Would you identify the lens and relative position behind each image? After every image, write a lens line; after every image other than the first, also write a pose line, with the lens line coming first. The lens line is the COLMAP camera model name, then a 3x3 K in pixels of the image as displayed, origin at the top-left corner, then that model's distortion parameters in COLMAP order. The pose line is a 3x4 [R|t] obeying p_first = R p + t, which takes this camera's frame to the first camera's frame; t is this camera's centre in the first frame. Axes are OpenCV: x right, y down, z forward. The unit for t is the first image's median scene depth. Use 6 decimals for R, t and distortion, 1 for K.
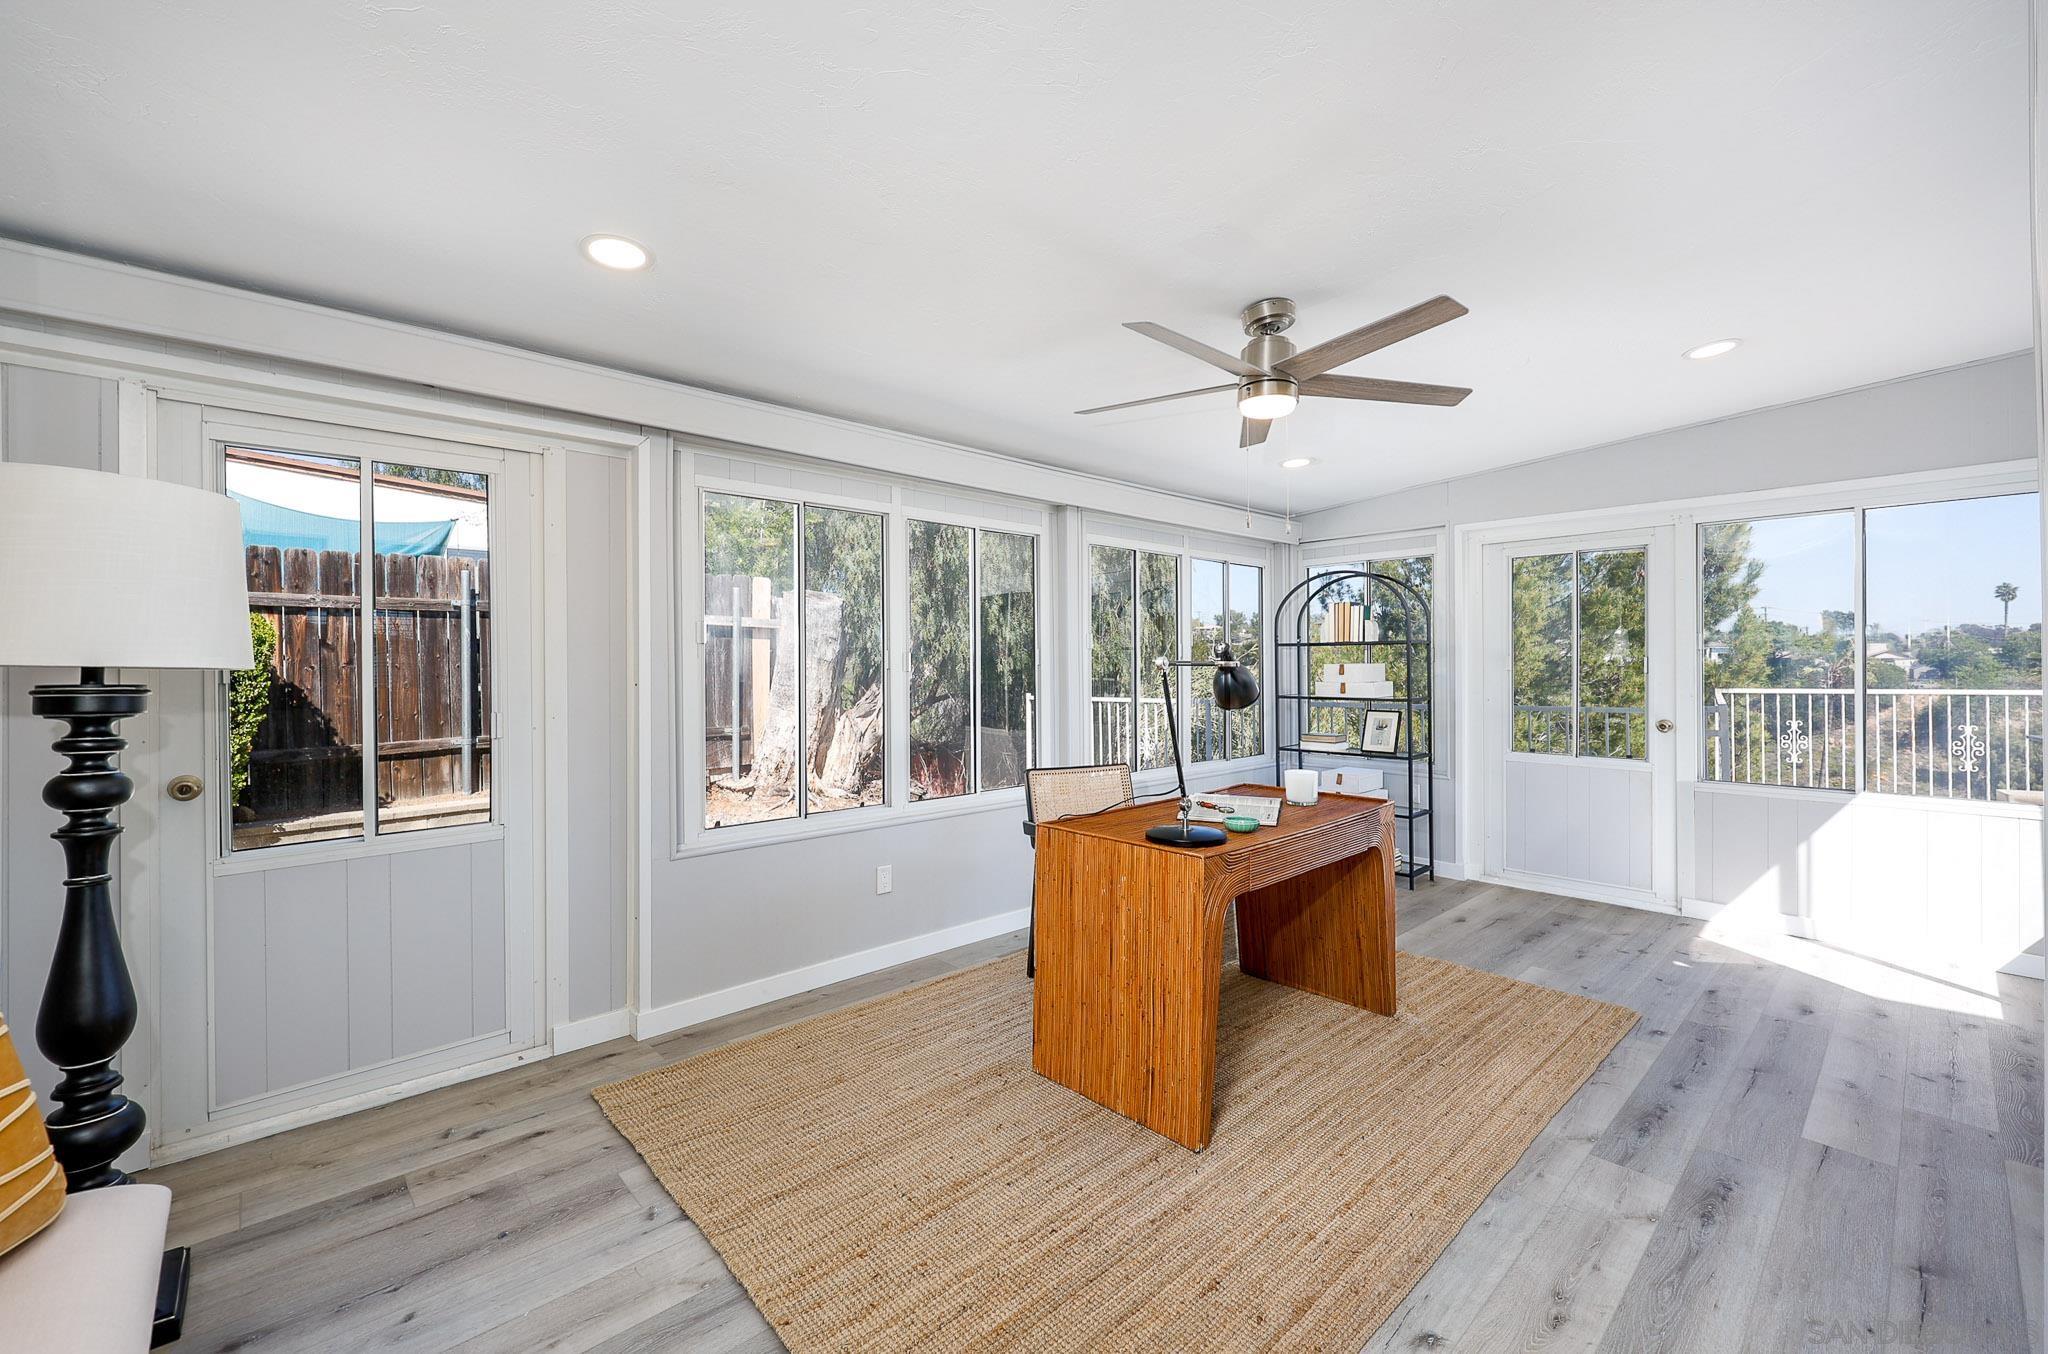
lens RADIAL K [[840.0, 0, 1024.0], [0, 840.0, 677.0], [0, 0, 1]] dist [-0.000321, -0.000190]
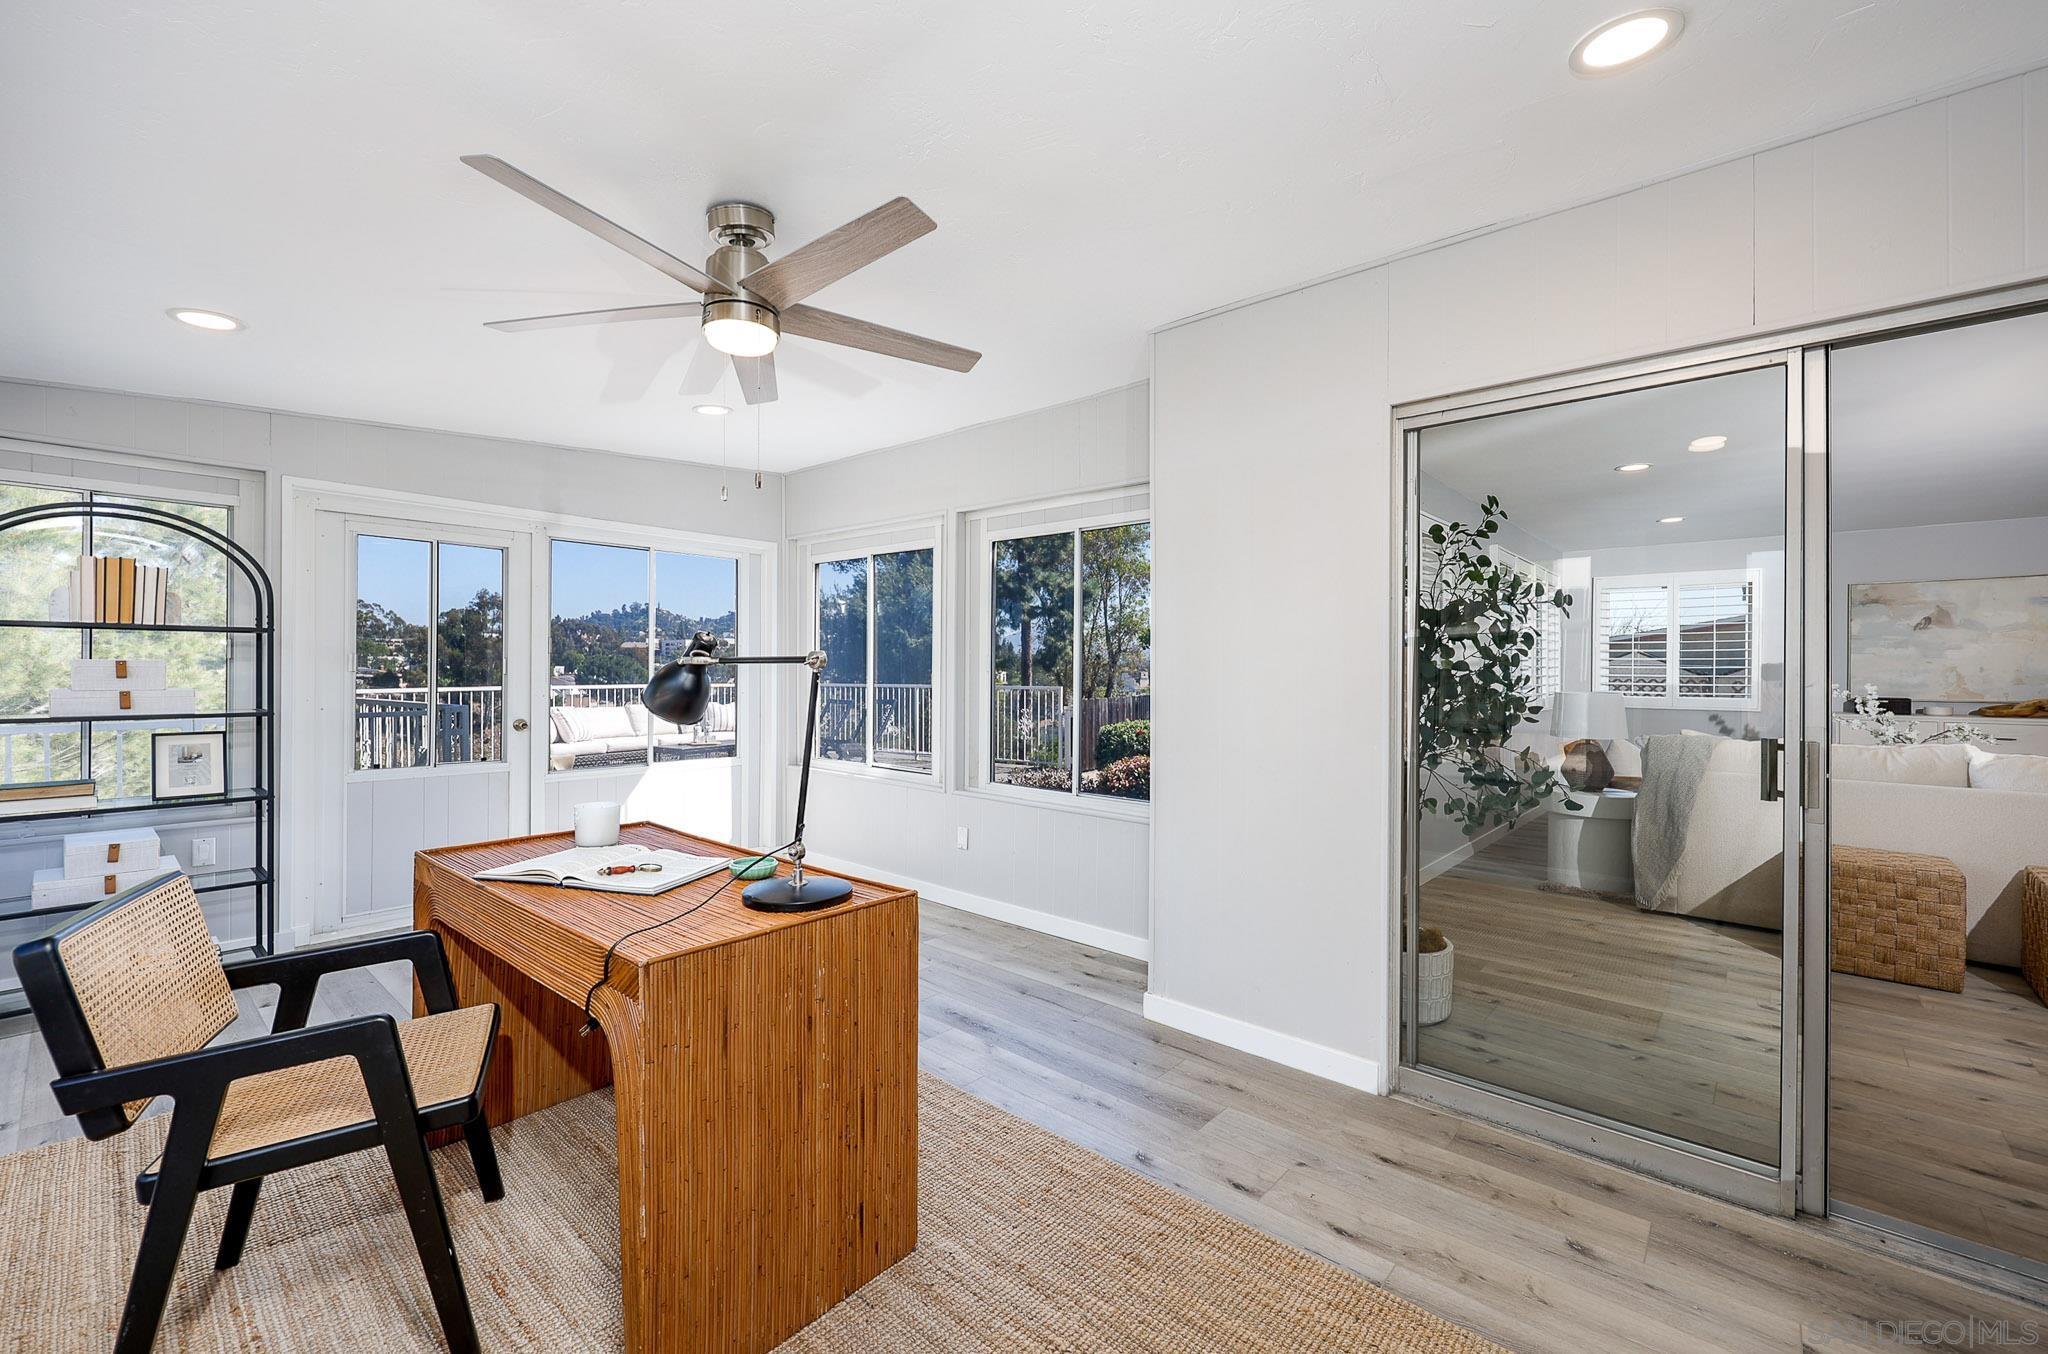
lens RADIAL K [[840.0, 0, 1024.0], [0, 840.0, 677.0], [0, 0, 1]] dist [-0.000321, -0.000190]
pose [[-0.097945, -0.005885, 0.995174, -0.532964], [0.009071, 0.999936, 0.006806, -0.002674], [-0.995150, 0.009694, -0.097885, 0.813344]]
